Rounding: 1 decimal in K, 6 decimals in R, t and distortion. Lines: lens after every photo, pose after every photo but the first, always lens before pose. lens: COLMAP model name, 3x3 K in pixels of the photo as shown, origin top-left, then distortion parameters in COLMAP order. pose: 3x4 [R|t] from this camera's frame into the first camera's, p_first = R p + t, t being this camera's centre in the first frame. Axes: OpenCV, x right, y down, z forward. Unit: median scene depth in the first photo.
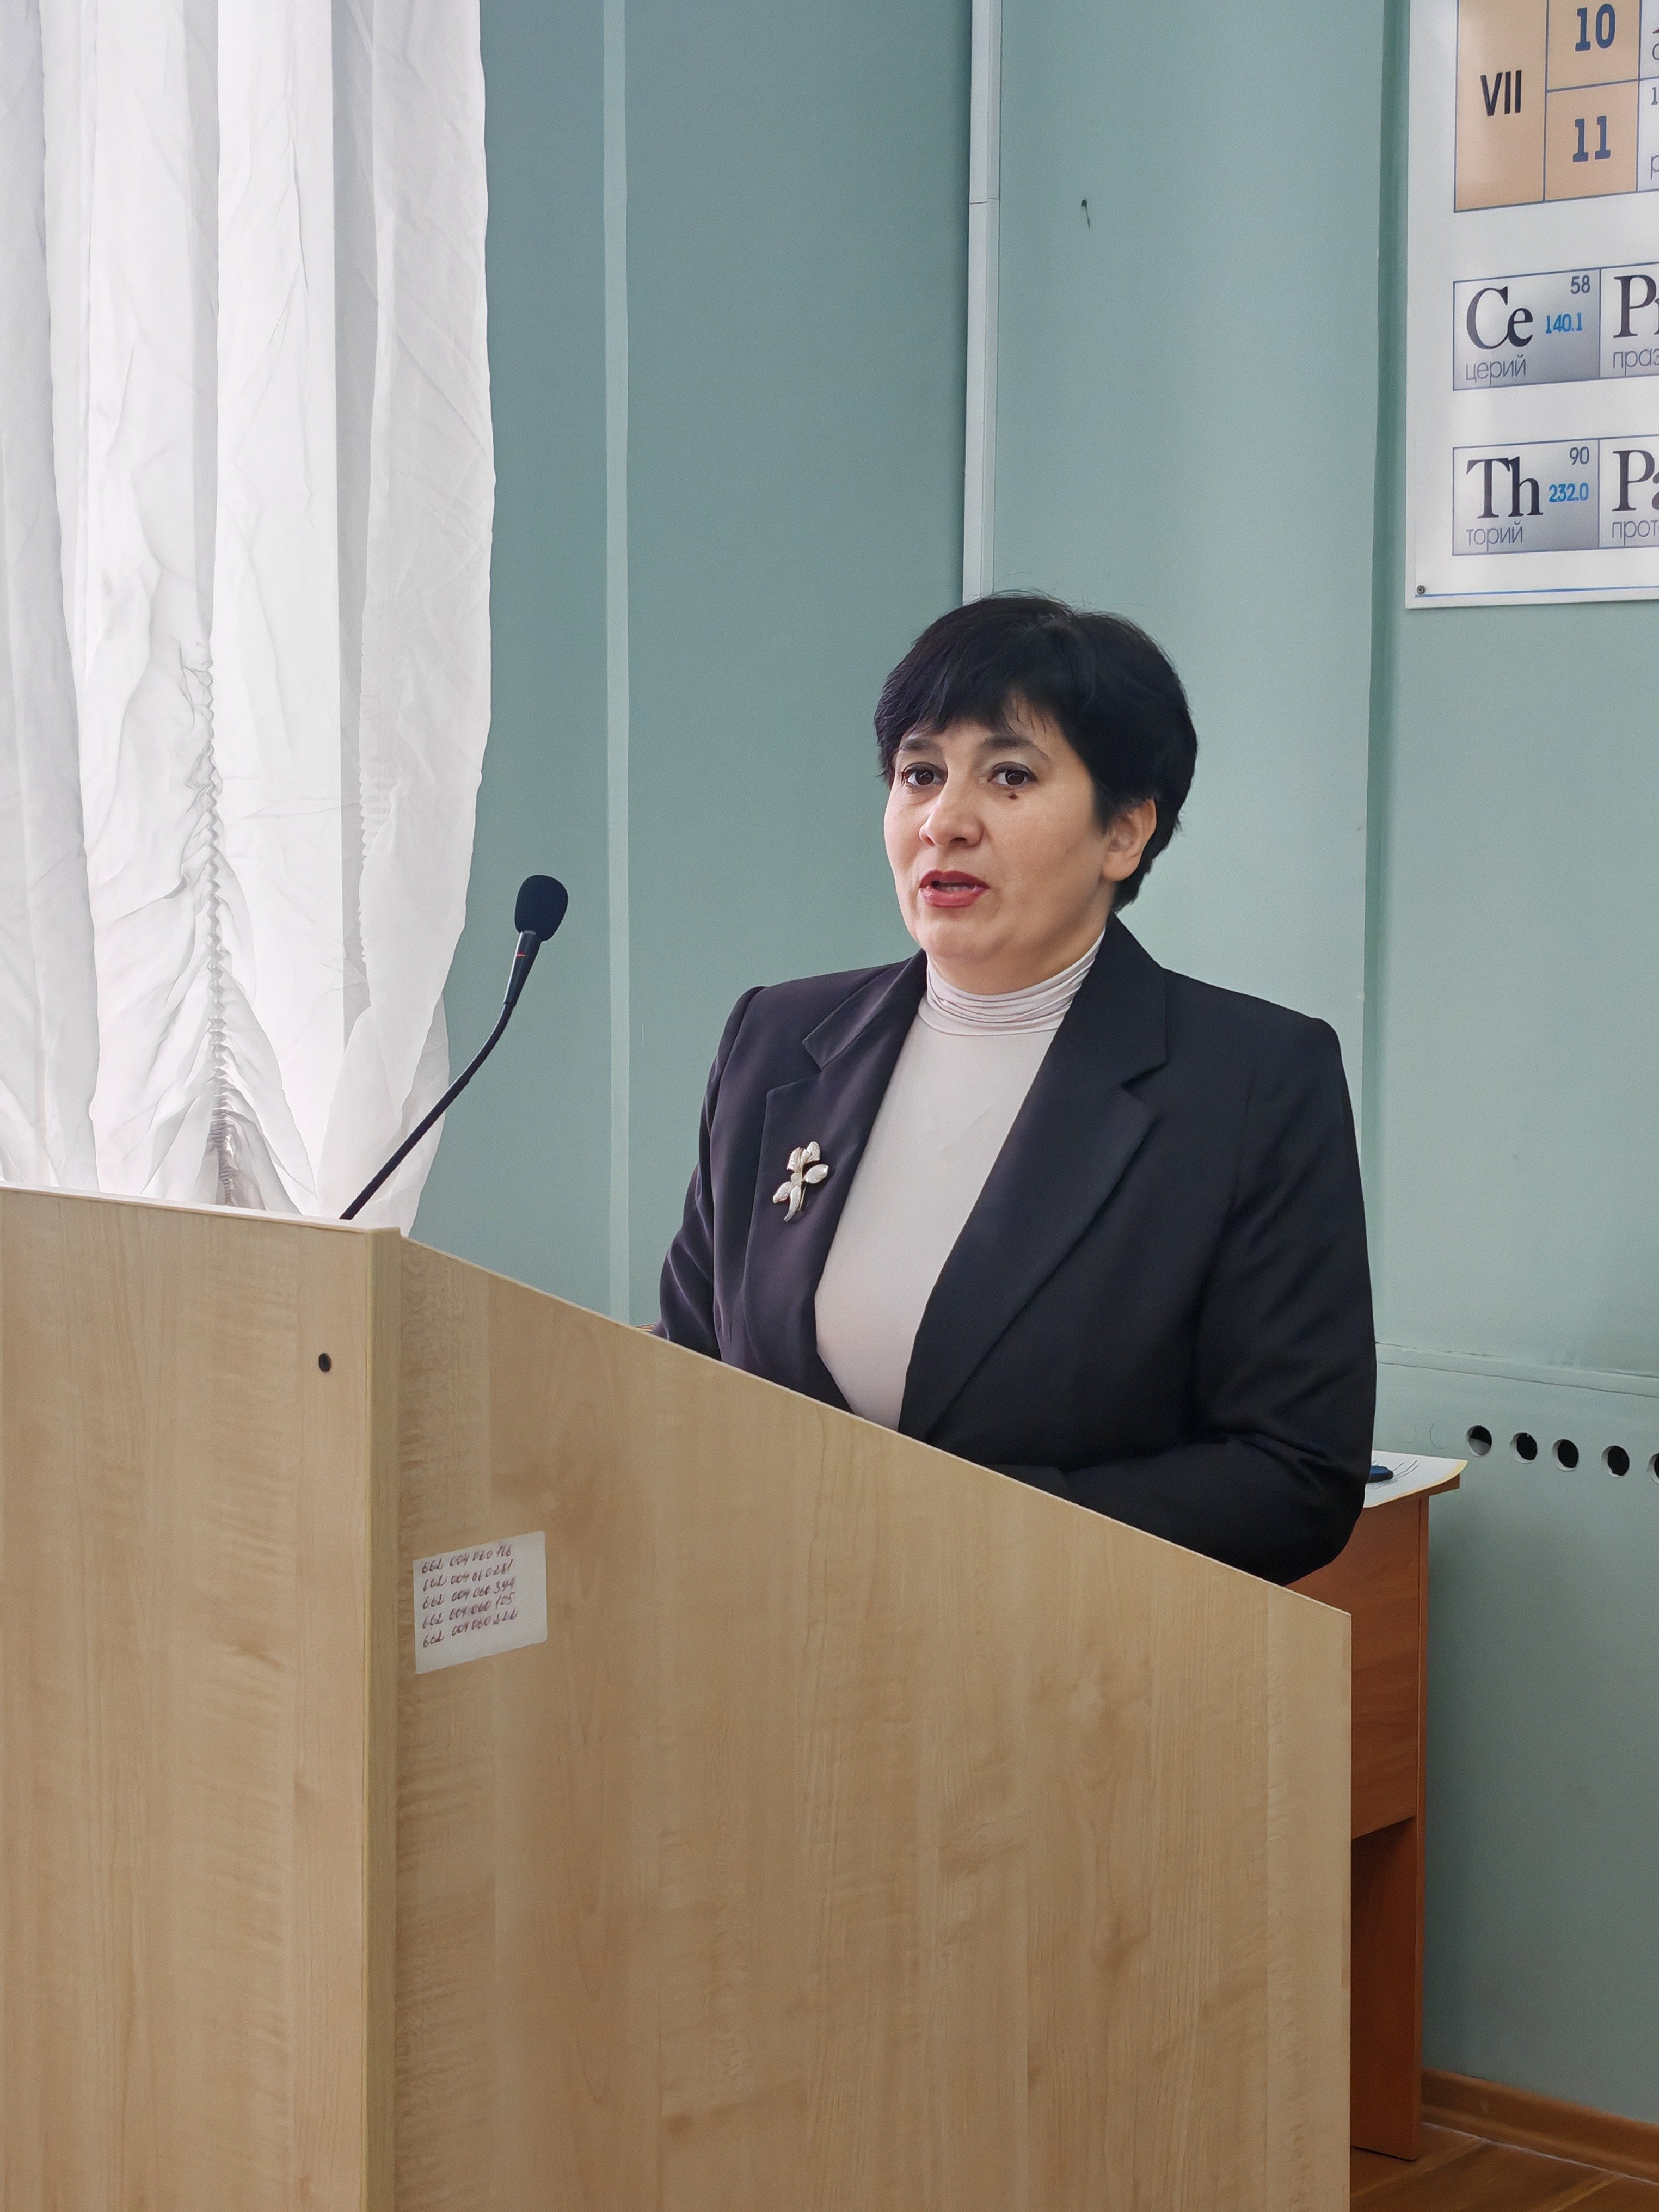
lens RADIAL K [[4002.2, 0, 810.4], [0, 4002.2, 1095.7], [0, 0, 1]] dist [0.020308, 0.000000]
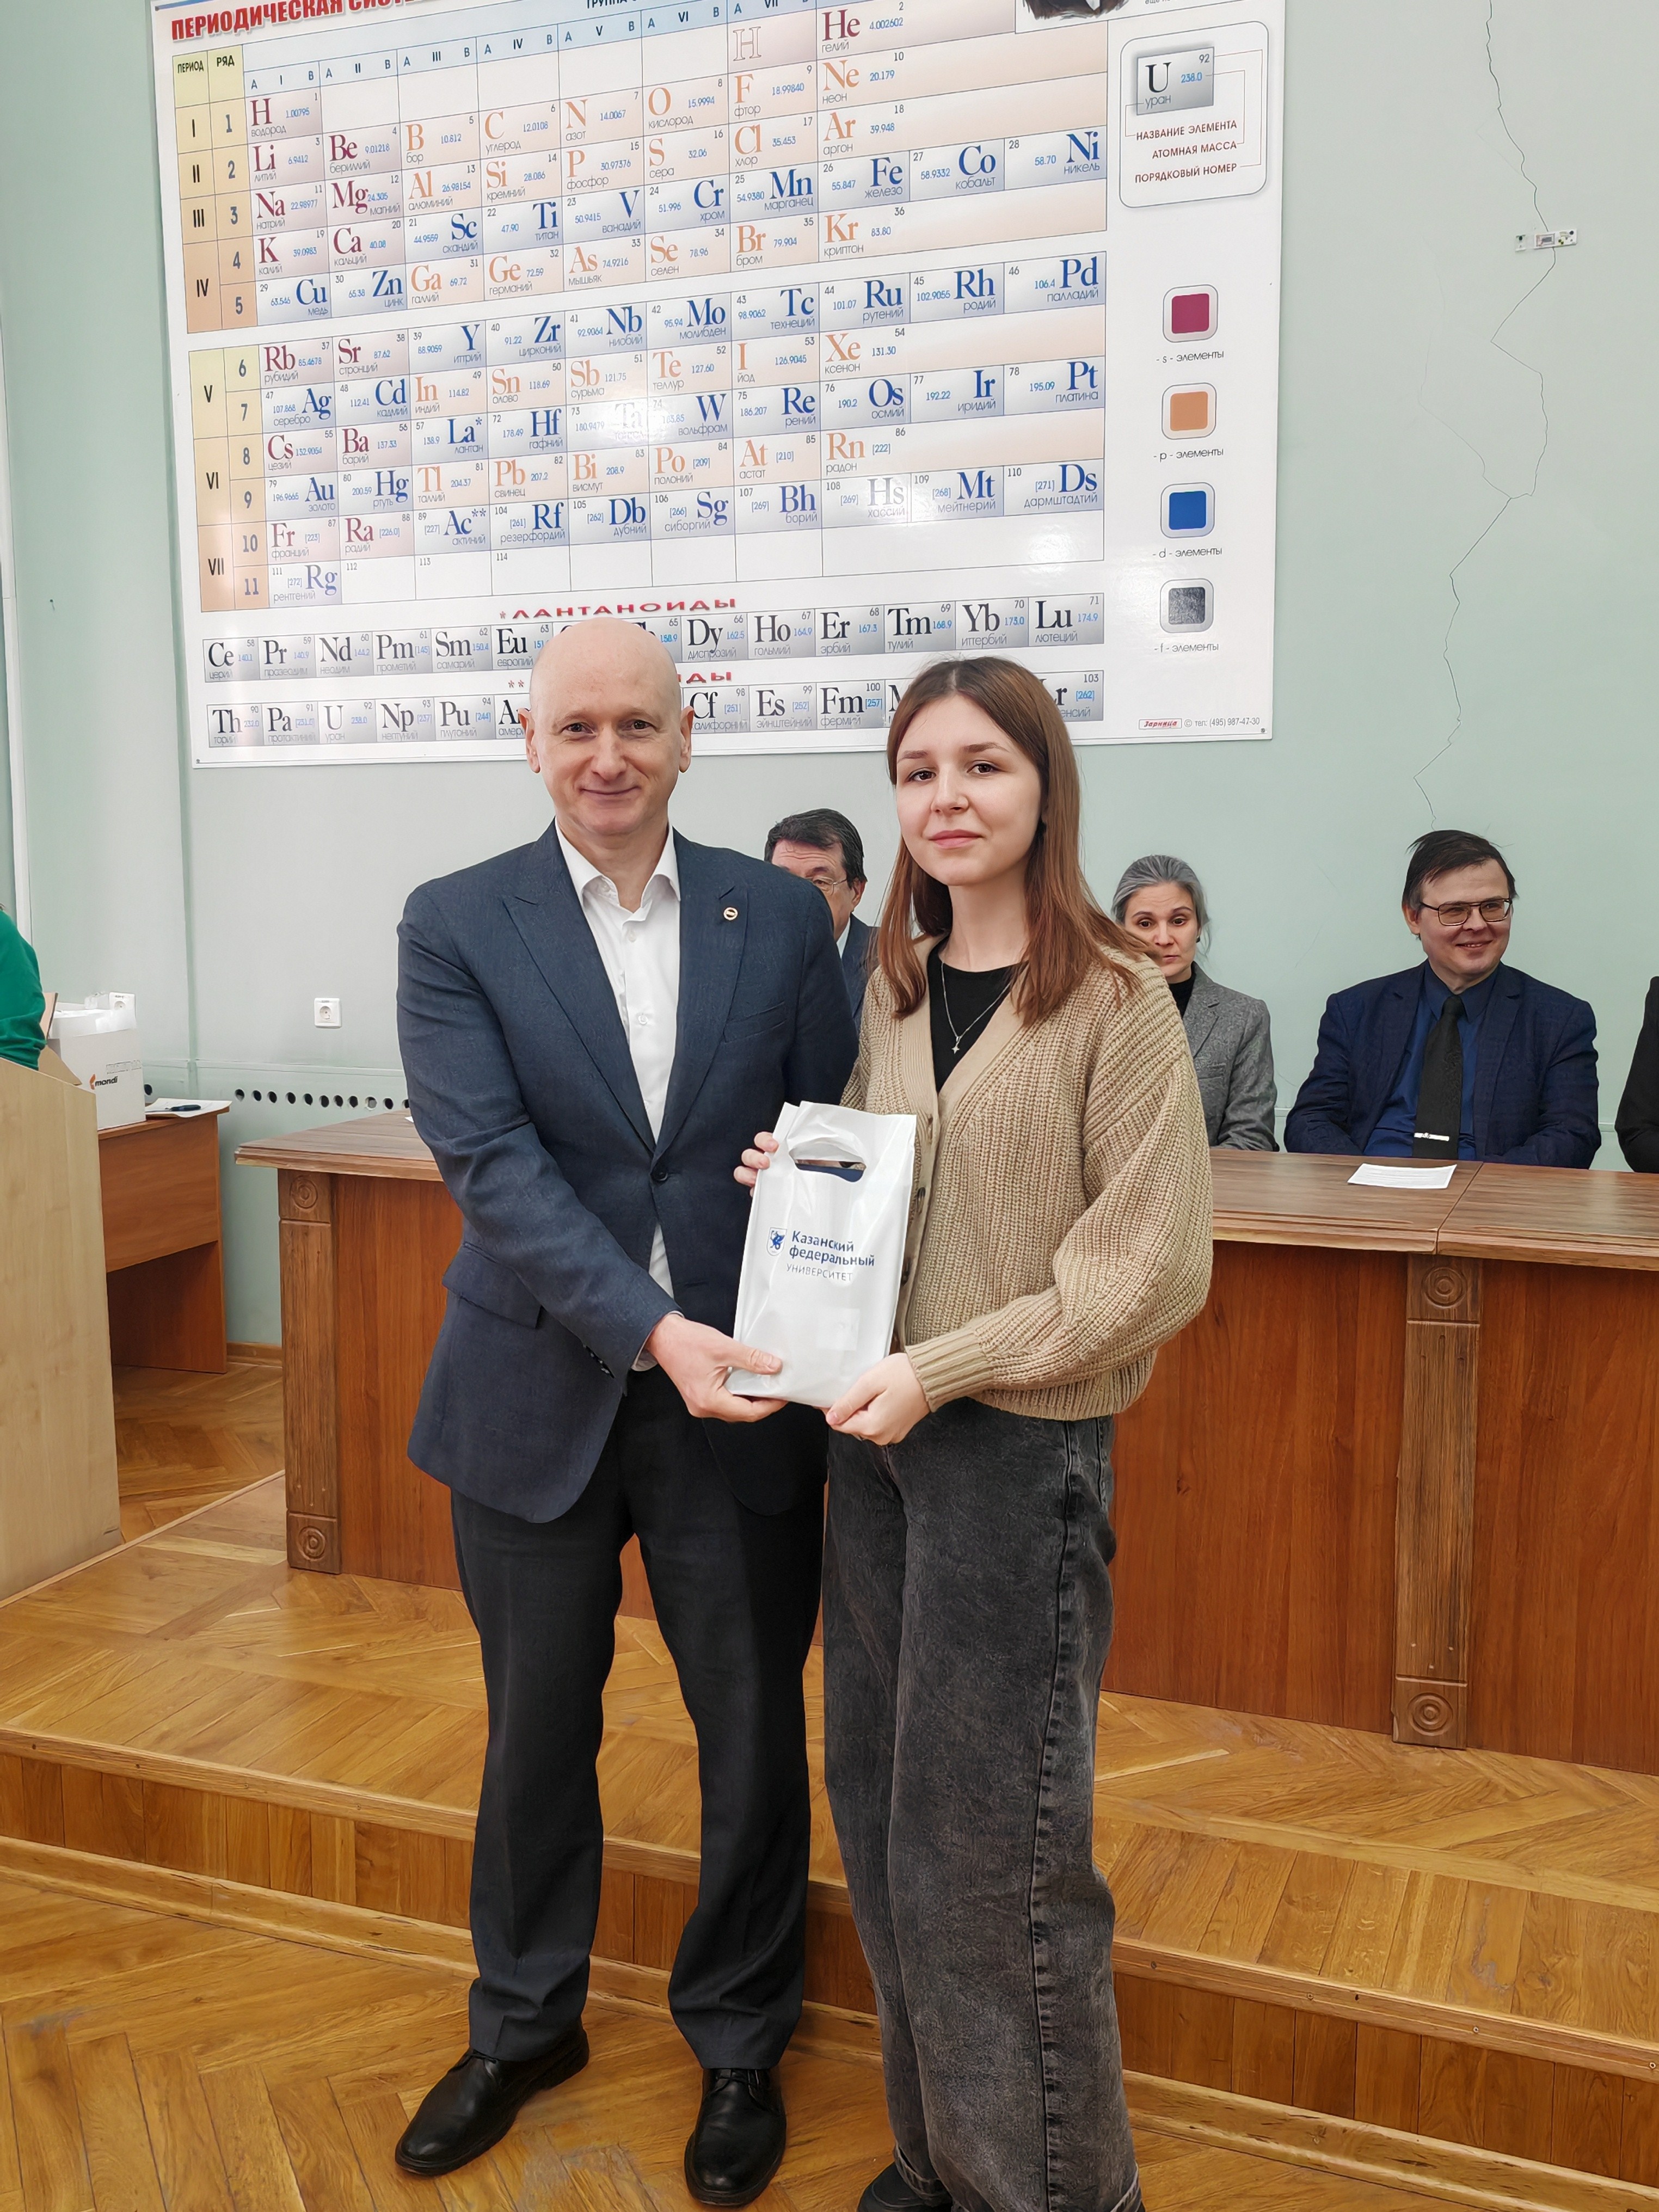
lens RADIAL K [[2129.8, 0, 809.1], [0, 2129.8, 1104.0], [0, 0, 1]] dist [0.023592, 0.000000]
pose [[0.940425, -0.050473, 0.336235, 0.099321], [0.036640, 0.998206, 0.047363, 0.079929], [-0.338022, -0.032222, 0.940586, -0.807135]]
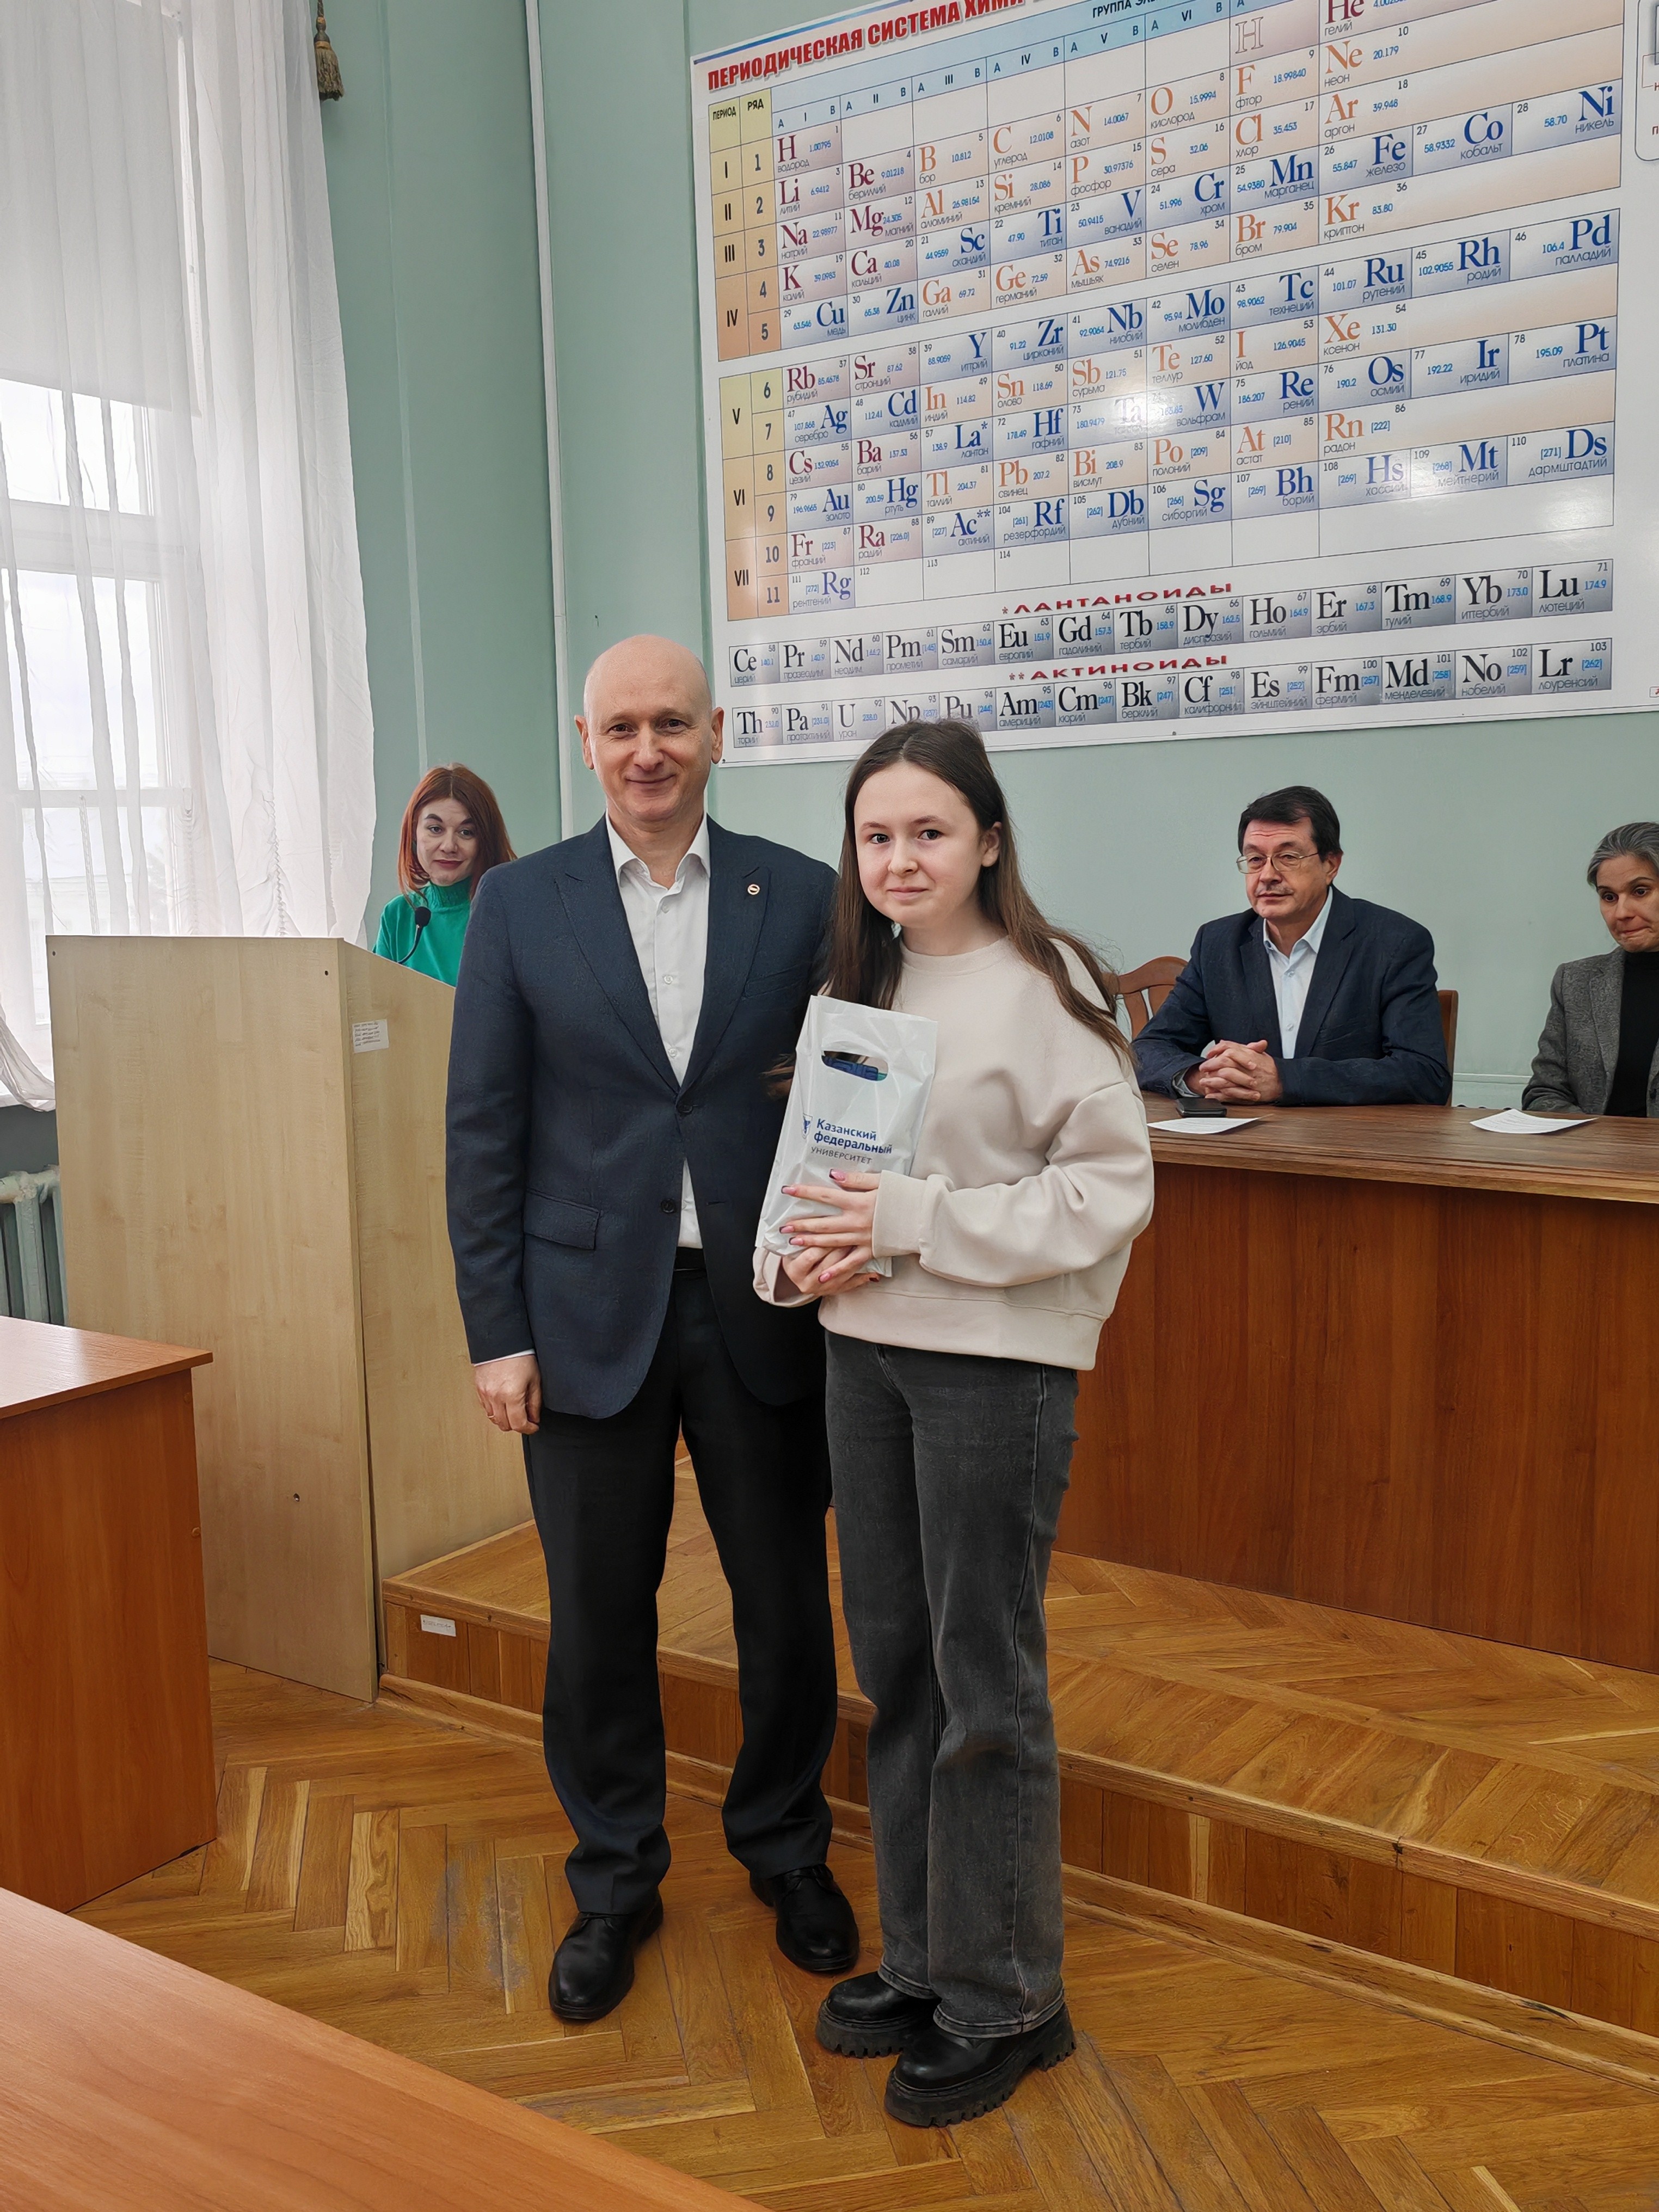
lens RADIAL K [[2129.8, 0, 831.7], [0, 2129.8, 1102.8], [0, 0, 1]] dist [0.023592, 0.000000]
pose [[0.992688, -0.043265, 0.112689, 0.101905], [0.038800, 0.998384, 0.041519, 0.096729], [-0.114303, -0.036843, 0.992763, -0.896178]]
